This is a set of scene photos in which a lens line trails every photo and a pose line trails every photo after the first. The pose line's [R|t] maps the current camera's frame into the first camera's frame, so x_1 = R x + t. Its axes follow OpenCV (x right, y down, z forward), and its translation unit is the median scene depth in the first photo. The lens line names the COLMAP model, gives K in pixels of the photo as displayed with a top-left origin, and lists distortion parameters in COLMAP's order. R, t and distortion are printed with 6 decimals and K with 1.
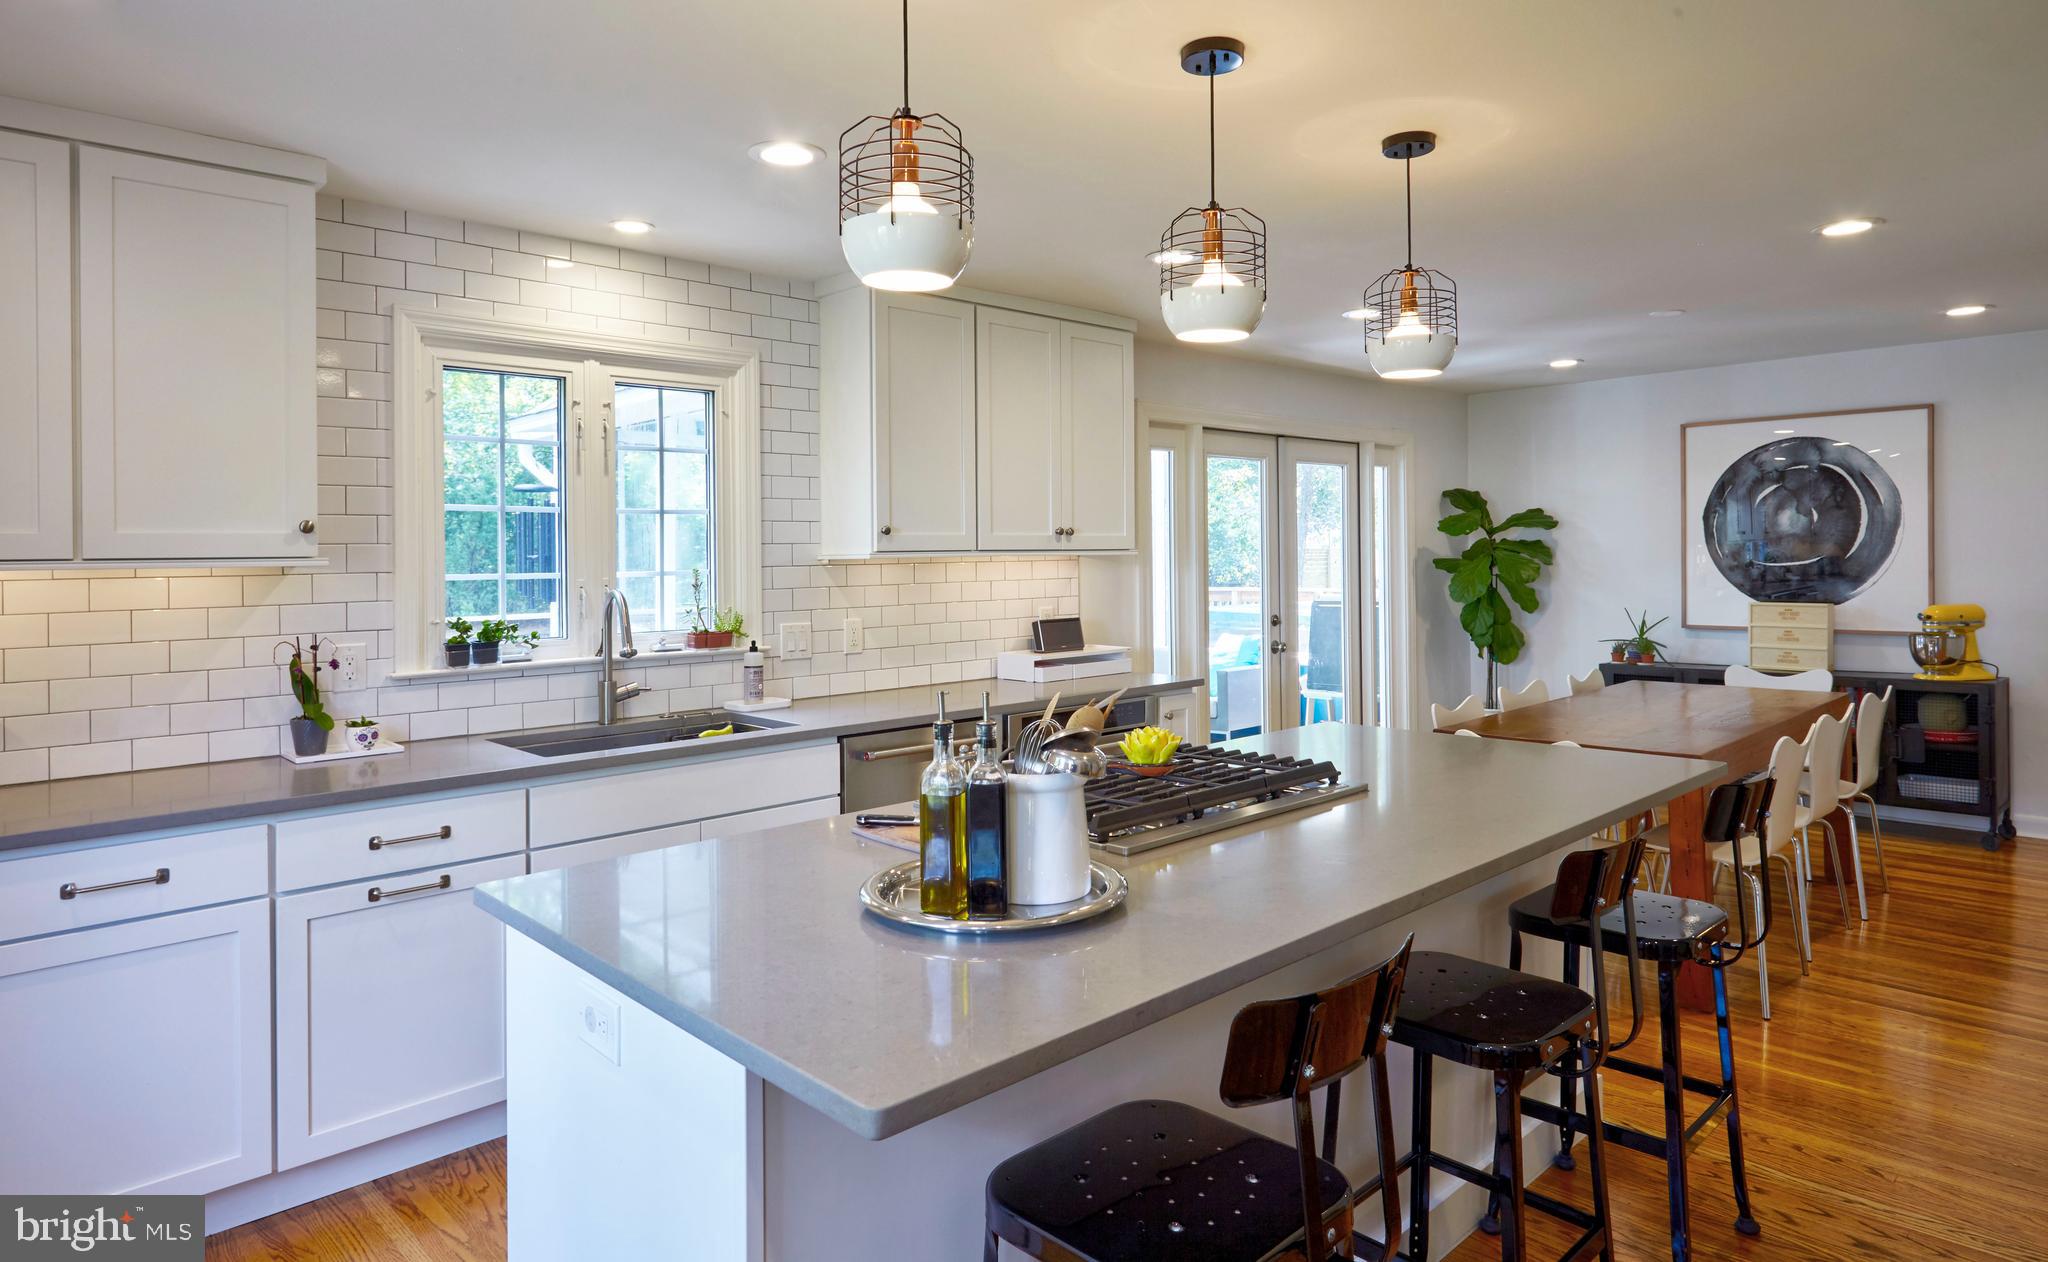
lens RADIAL K [[1220.2, 0, 1044.9], [0, 1220.2, 549.4], [0, 0, 1]] dist [0.002628, 0.000699]
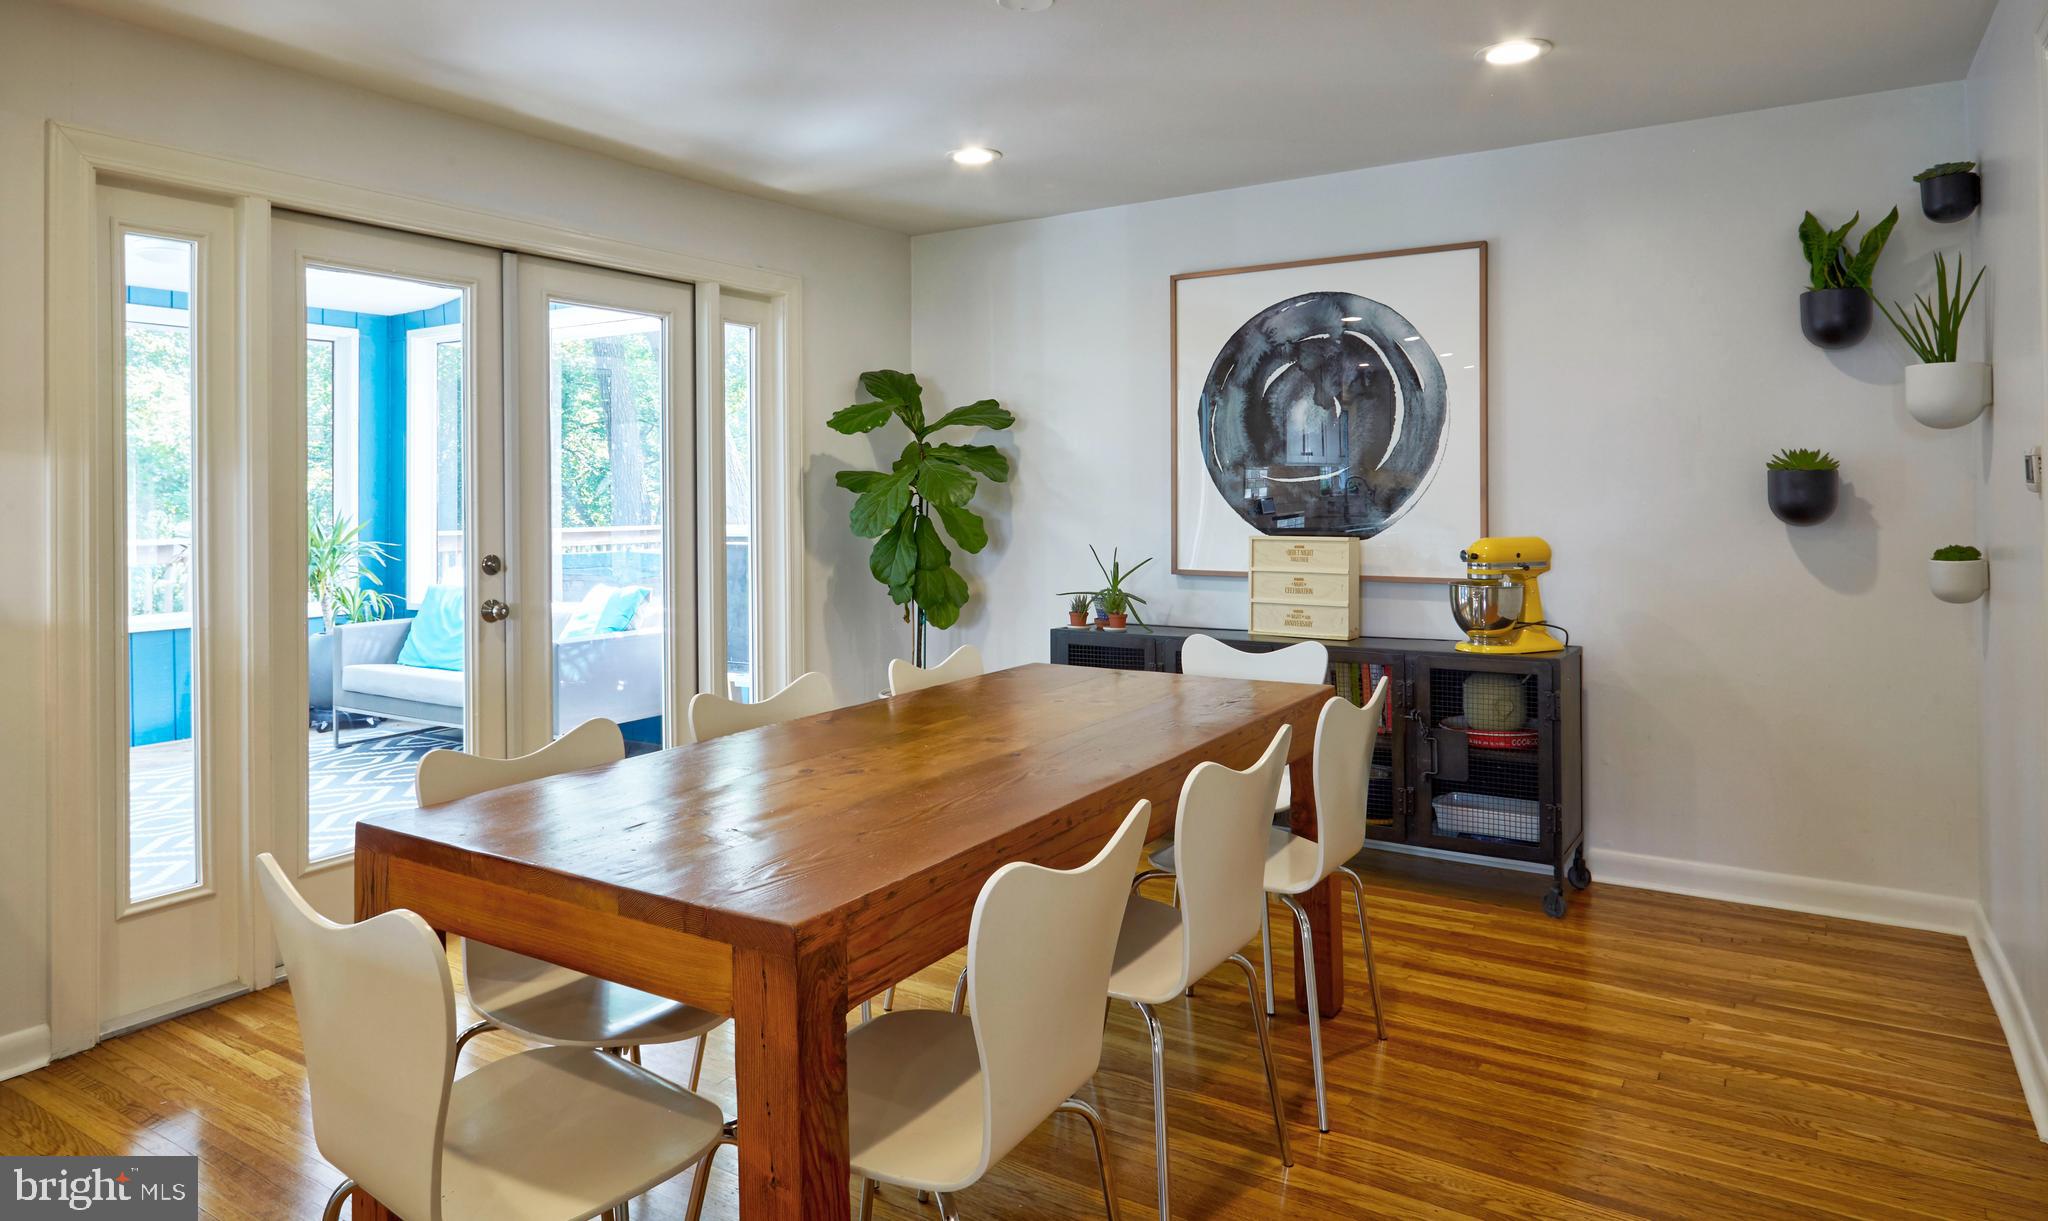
lens RADIAL K [[1225.2, 0, 1033.8], [0, 1225.2, 475.7], [0, 0, 1]] dist [0.003745, 0.000967]
pose [[0.975001, 0.012726, 0.221835, 0.313899], [-0.009346, 0.999824, -0.016276, 0.022678], [-0.222003, 0.013796, 0.974948, 0.372726]]
